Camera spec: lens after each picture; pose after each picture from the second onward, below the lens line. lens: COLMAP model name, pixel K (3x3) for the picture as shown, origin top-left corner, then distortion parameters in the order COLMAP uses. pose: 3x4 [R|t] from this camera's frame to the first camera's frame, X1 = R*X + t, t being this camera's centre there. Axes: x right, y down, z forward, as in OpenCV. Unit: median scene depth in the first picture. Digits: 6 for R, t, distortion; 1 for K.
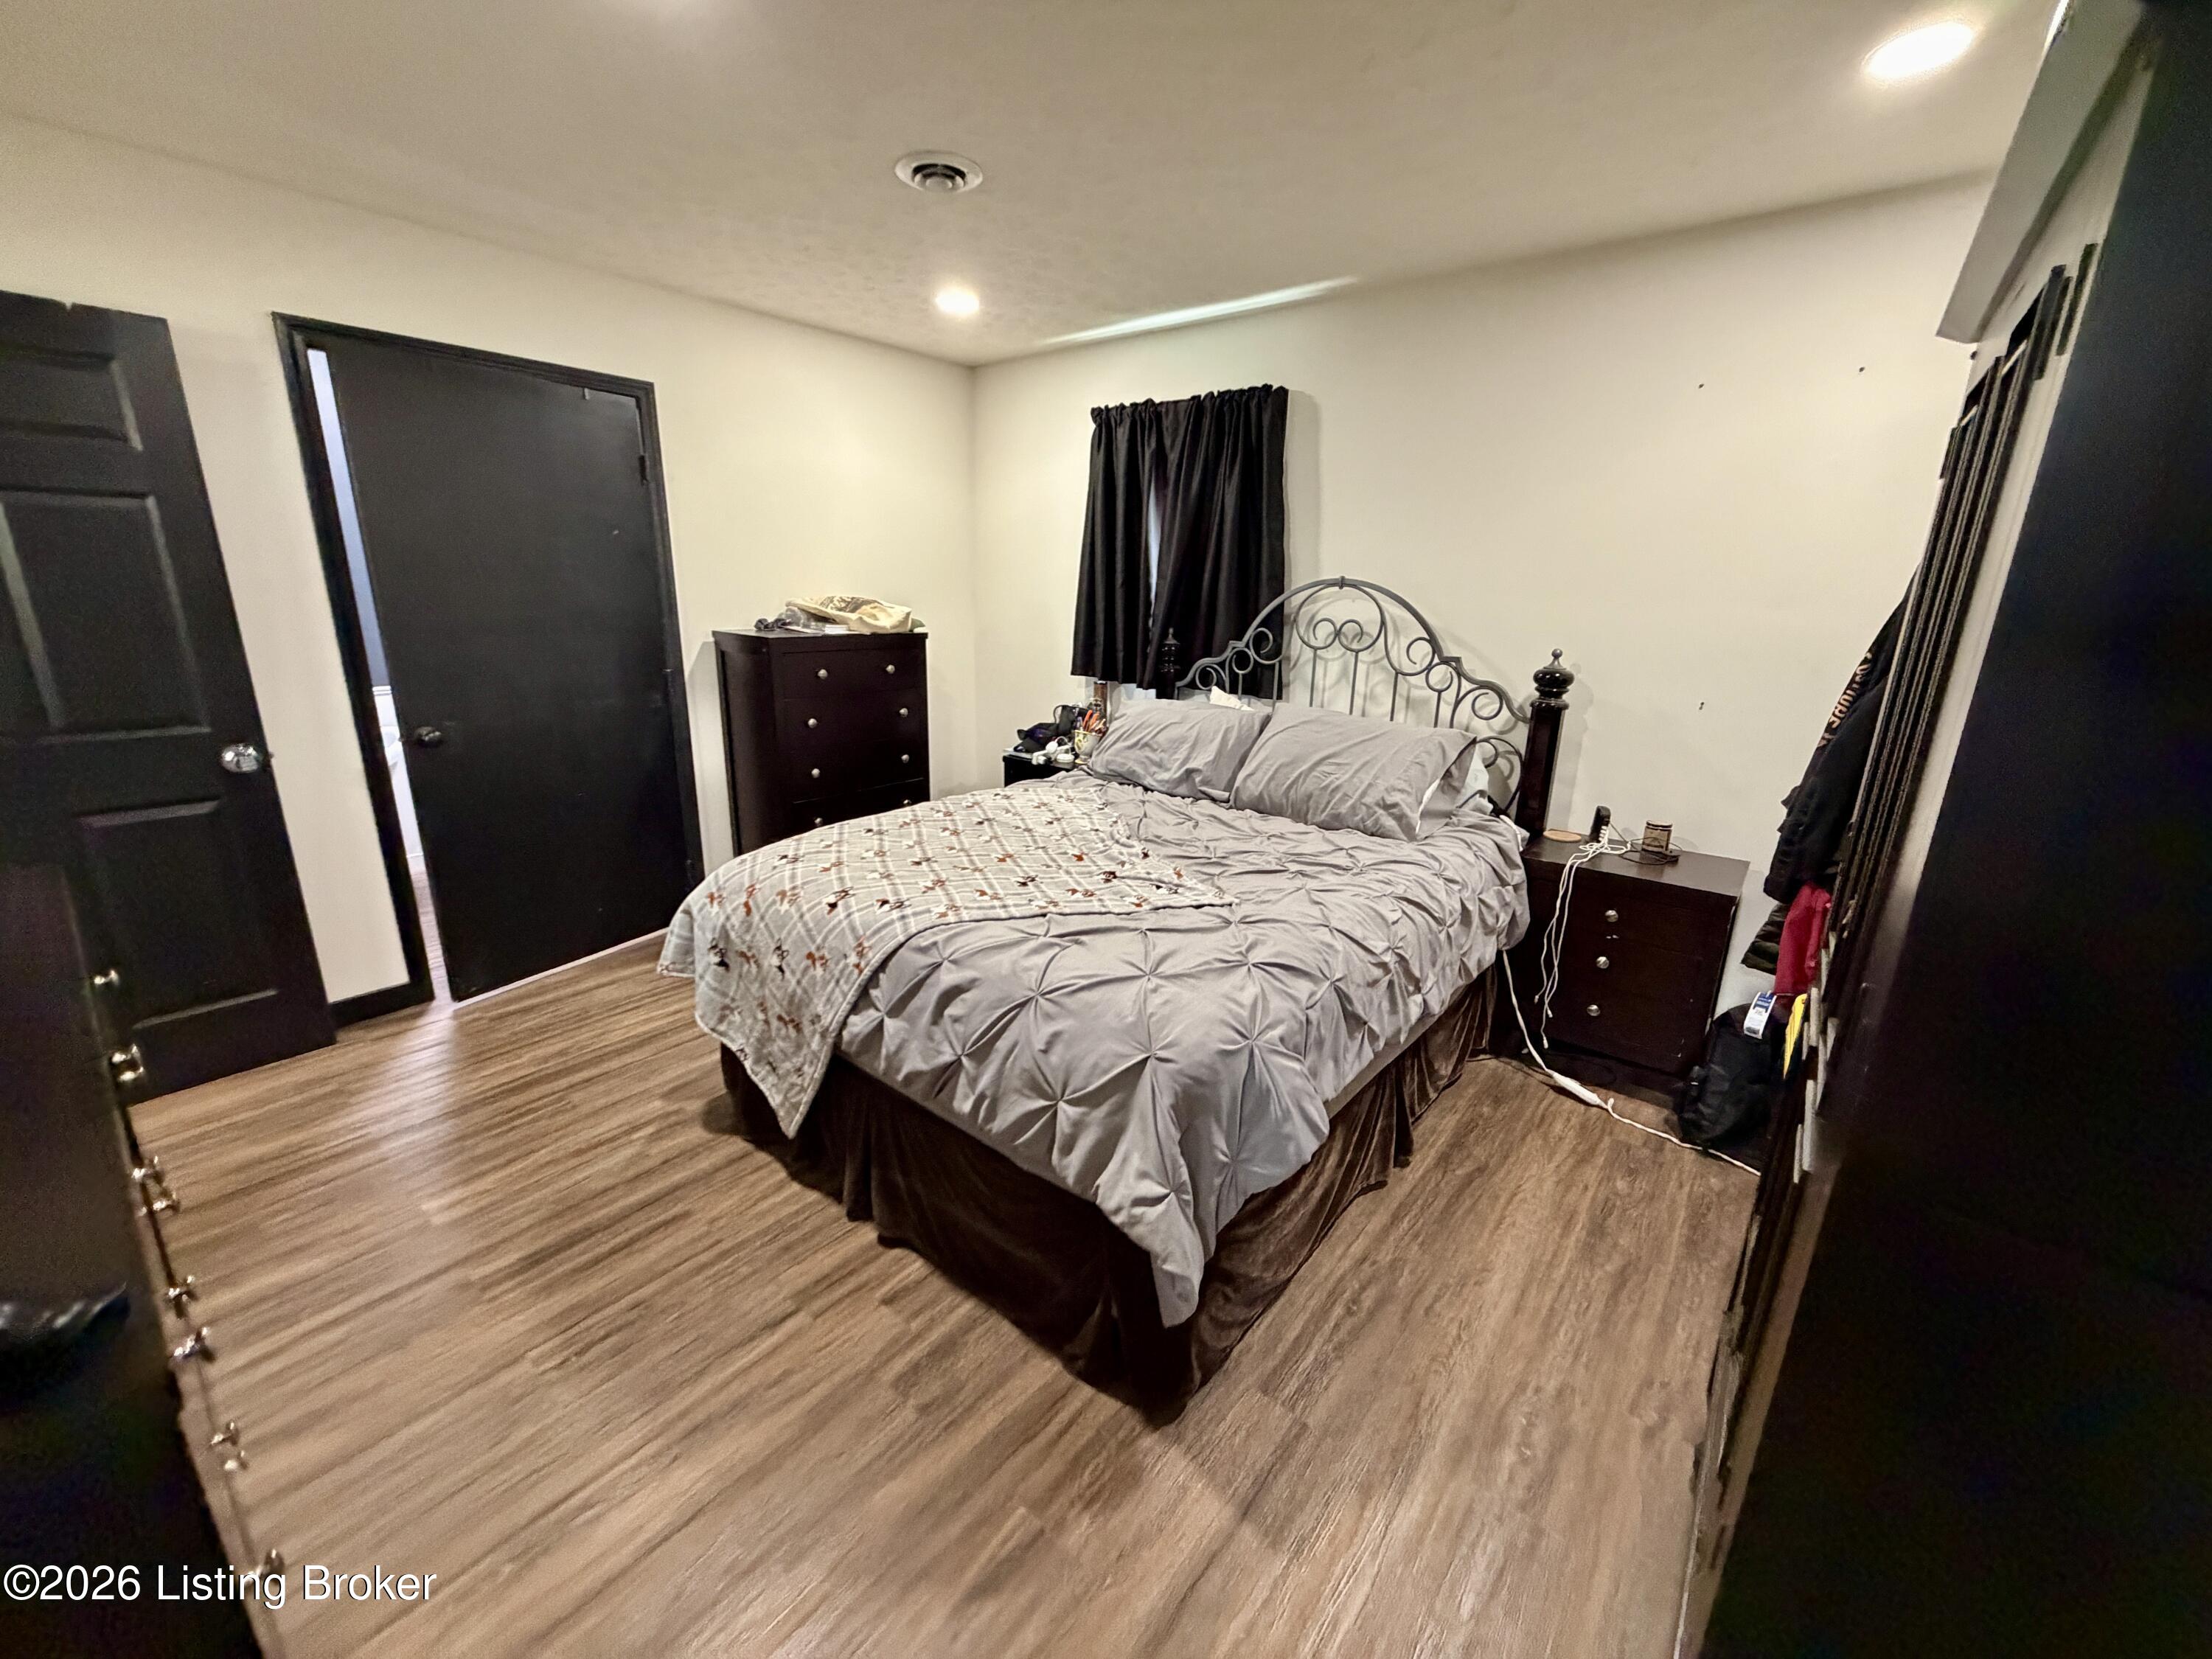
lens RADIAL K [[881.4, 0, 1101.5], [0, 881.4, 823.2], [0, 0, 1]] dist [0.000267, -0.000302]
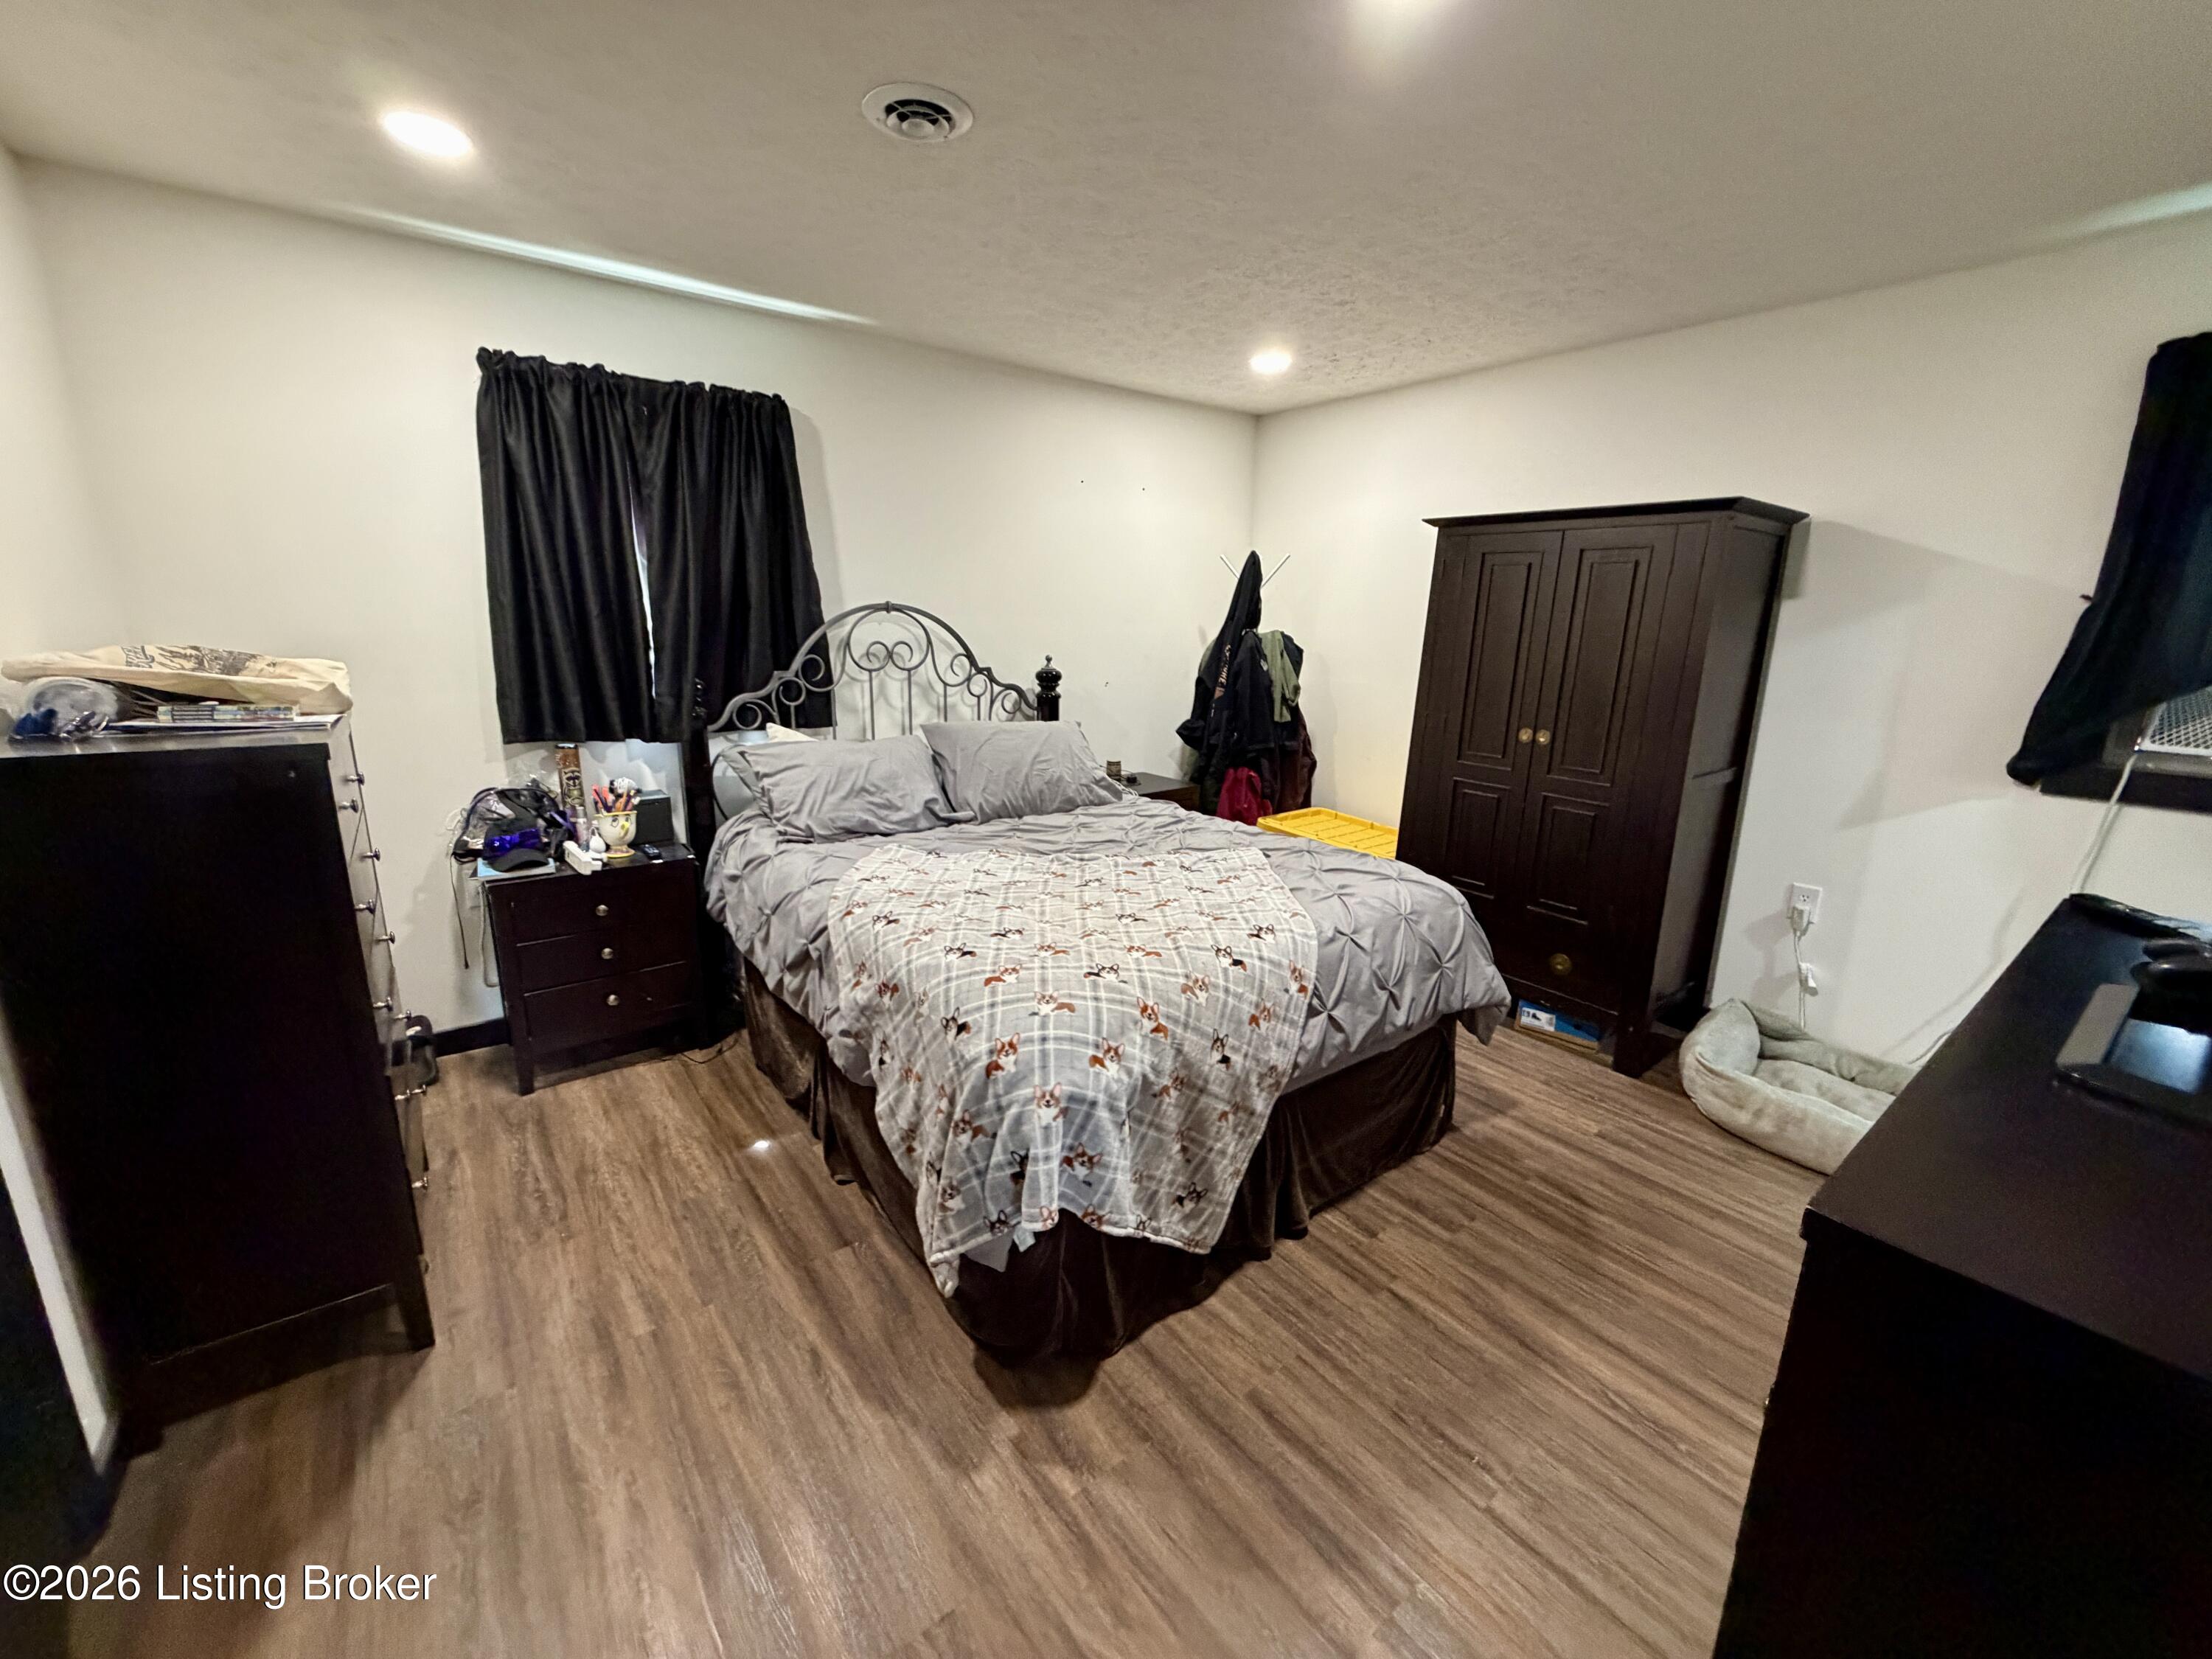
lens RADIAL K [[881.4, 0, 1101.4], [0, 881.4, 824.5], [0, 0, 1]] dist [0.000267, -0.000302]
pose [[0.225977, -0.244026, 0.943072, -0.768200], [0.242195, 0.951790, 0.188248, -0.169517], [-0.943544, 0.185868, 0.274184, 0.540906]]
